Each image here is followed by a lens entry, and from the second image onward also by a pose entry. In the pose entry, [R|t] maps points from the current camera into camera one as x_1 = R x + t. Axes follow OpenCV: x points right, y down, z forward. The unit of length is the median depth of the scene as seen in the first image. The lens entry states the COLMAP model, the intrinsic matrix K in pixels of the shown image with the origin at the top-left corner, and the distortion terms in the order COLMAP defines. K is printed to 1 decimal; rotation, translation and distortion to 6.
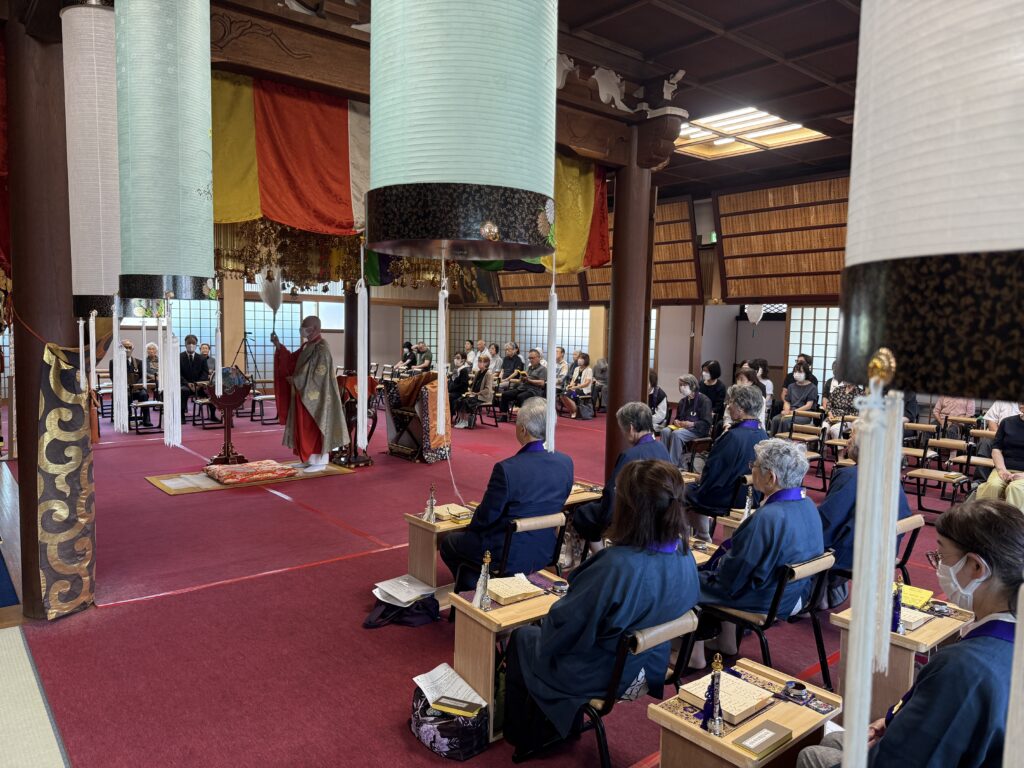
lens RADIAL K [[727.2, 0, 512.2], [0, 727.2, 387.7], [0, 0, 1]] dist [0.010213, -0.016470]
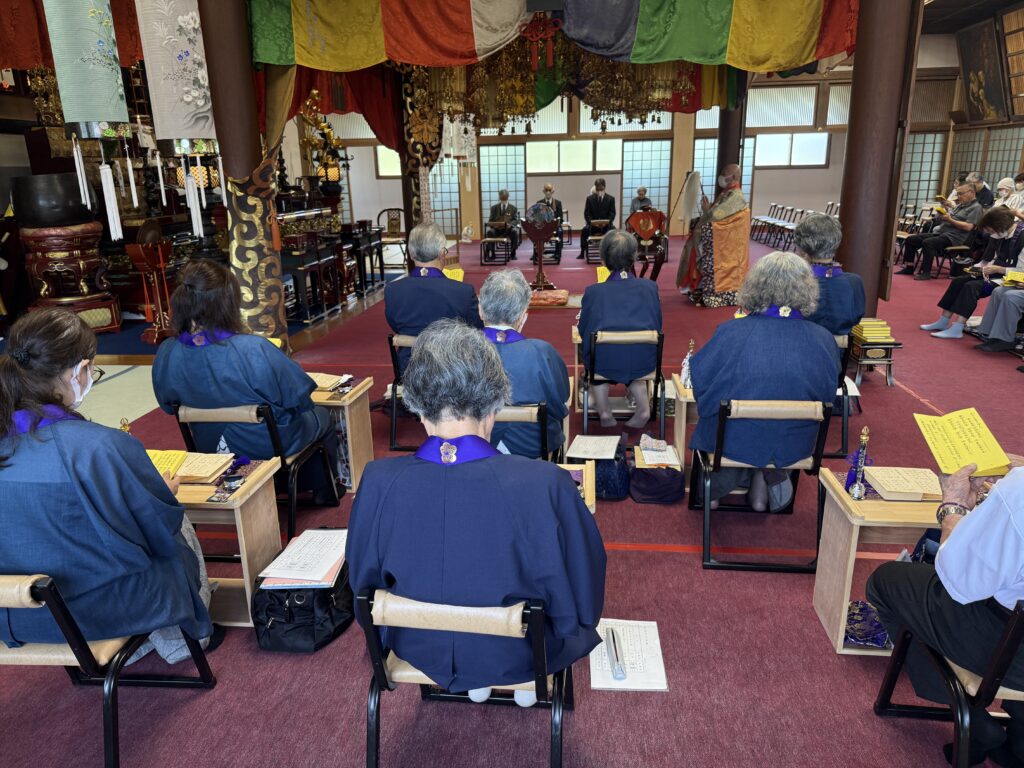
lens RADIAL K [[727.2, 0, 505.5], [0, 727.2, 394.5], [0, 0, 1]] dist [0.010213, -0.016470]
pose [[0.705006, 0.166396, -0.689405, 0.614722], [-0.016718, 0.975715, 0.218403, 0.025840], [0.709004, -0.142450, 0.690667, 0.237074]]
